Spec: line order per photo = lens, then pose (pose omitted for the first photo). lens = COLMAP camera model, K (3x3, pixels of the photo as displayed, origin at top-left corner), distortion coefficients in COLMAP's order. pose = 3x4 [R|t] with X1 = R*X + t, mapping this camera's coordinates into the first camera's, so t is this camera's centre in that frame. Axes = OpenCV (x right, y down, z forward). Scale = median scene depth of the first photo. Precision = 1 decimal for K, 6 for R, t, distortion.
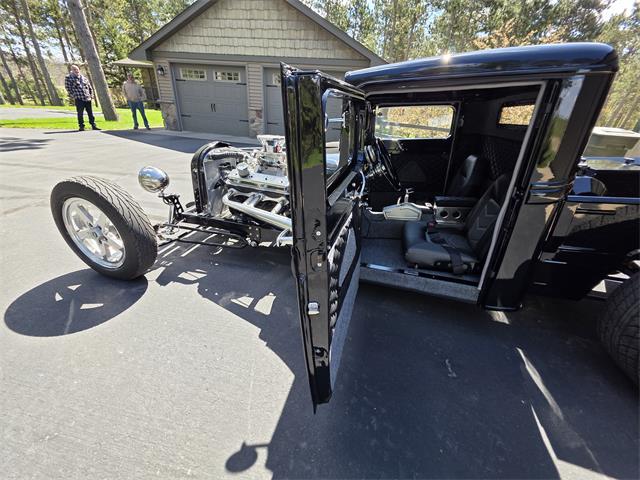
lens RADIAL K [[256.6, 0, 321.9], [0, 256.6, 240.4], [0, 0, 1]] dist [0.003625, 0.000367]
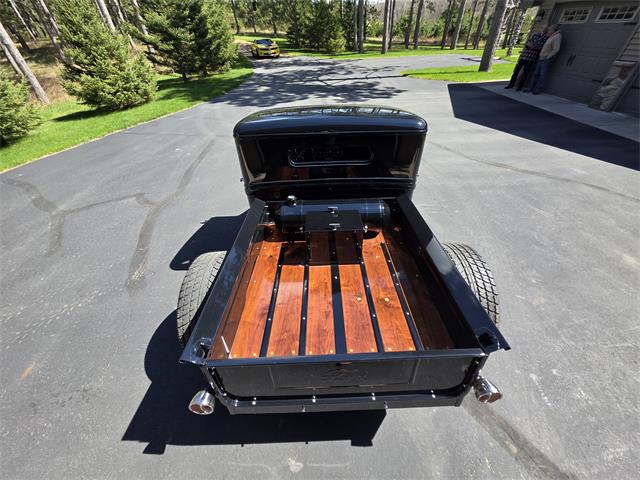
lens RADIAL K [[256.6, 0, 320.8], [0, 256.6, 240.4], [0, 0, 1]] dist [0.003625, 0.000367]
pose [[0.249965, 0.559767, -0.790050, 1.251289], [-0.397177, 0.803423, 0.443578, -0.428898], [0.883045, 0.202911, 0.423154, 0.319986]]
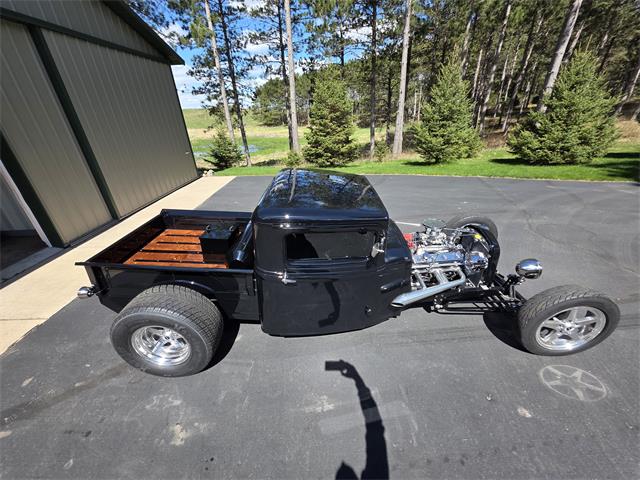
lens RADIAL K [[256.6, 0, 323.4], [0, 256.6, 238.0], [0, 0, 1]] dist [0.003625, 0.000367]
pose [[-0.969012, 0.085523, -0.231737, 0.522988], [-0.133703, 0.607240, 0.783188, -1.033306], [0.207701, 0.789902, -0.576988, 1.343416]]
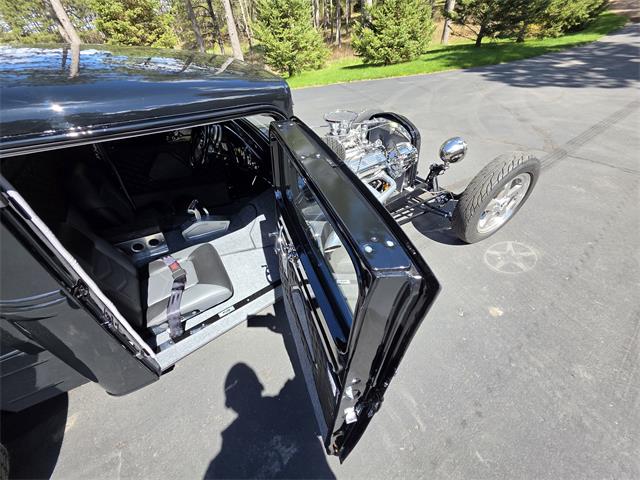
lens RADIAL K [[256.6, 0, 323.2], [0, 256.6, 238.6], [0, 0, 1]] dist [0.003625, 0.000367]
pose [[-0.705731, 0.448492, -0.548451, 0.410238], [-0.309196, 0.501539, 0.807995, -0.701511], [0.637449, 0.739806, -0.215280, 1.159487]]
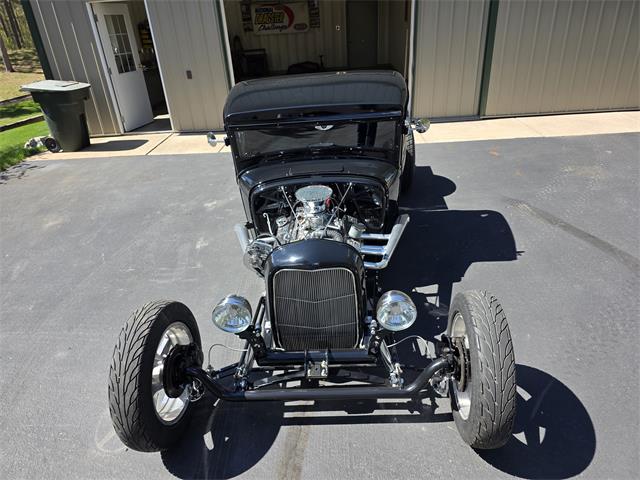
lens RADIAL K [[429.7, 0, 320.9], [0, 429.7, 243.5], [0, 0, 1]] dist [0.056047, -0.048731]
pose [[-0.214188, -0.504520, 0.836411, -1.103042], [0.484101, 0.688895, 0.539508, -0.795185], [-0.848392, 0.520464, 0.096686, 0.740448]]
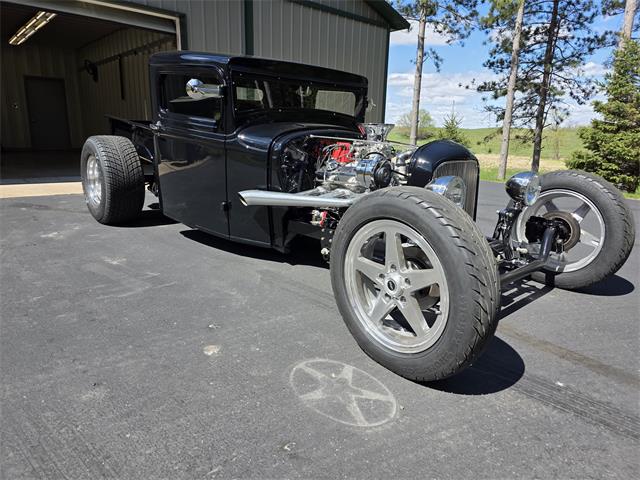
lens RADIAL K [[429.7, 0, 321.8], [0, 429.7, 235.5], [0, 0, 1]] dist [0.056047, -0.048731]
pose [[-0.826010, -0.213127, 0.521809, -0.651110], [0.181653, 0.775709, 0.604383, -0.765801], [-0.533582, 0.594014, -0.602028, 1.652768]]
